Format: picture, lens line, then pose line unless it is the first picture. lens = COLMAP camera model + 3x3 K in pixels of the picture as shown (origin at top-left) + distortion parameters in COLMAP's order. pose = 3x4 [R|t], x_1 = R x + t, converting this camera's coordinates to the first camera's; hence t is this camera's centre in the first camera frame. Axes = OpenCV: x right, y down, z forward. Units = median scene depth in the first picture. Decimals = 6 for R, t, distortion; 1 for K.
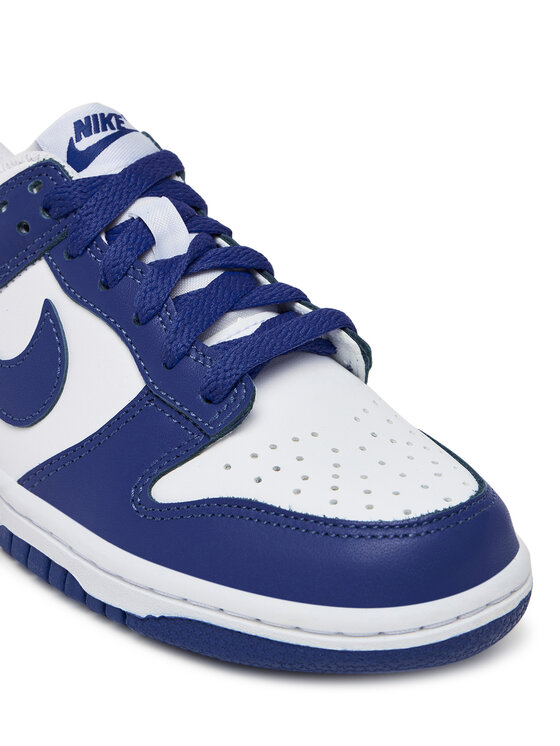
lens RADIAL K [[1362.3, 0, 279.9], [0, 1362.3, 369.6], [0, 0, 1]] dist [0.056396, 0.000000]
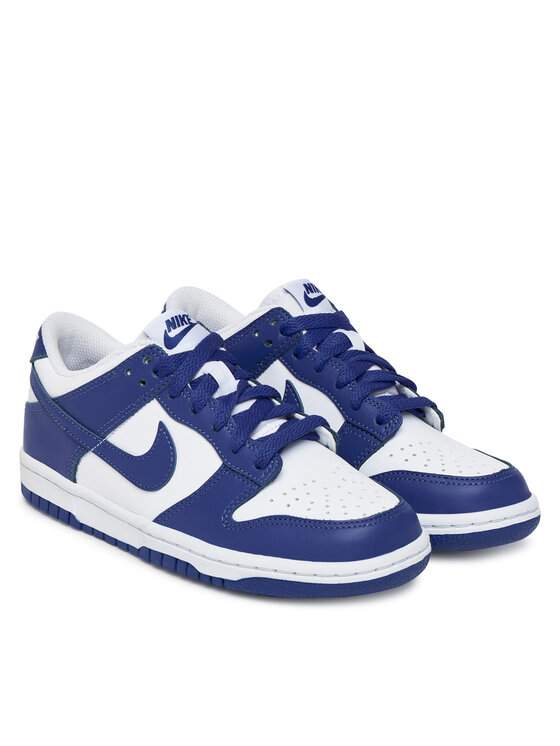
lens RADIAL K [[1754.9, 0, 280.6], [0, 1754.9, 373.8], [0, 0, 1]] dist [-0.128125, 0.000000]
pose [[0.995516, -0.070526, 0.063039, -0.160282], [0.073918, 0.995844, -0.053204, 0.023468], [-0.059024, 0.057625, 0.996592, -1.422694]]
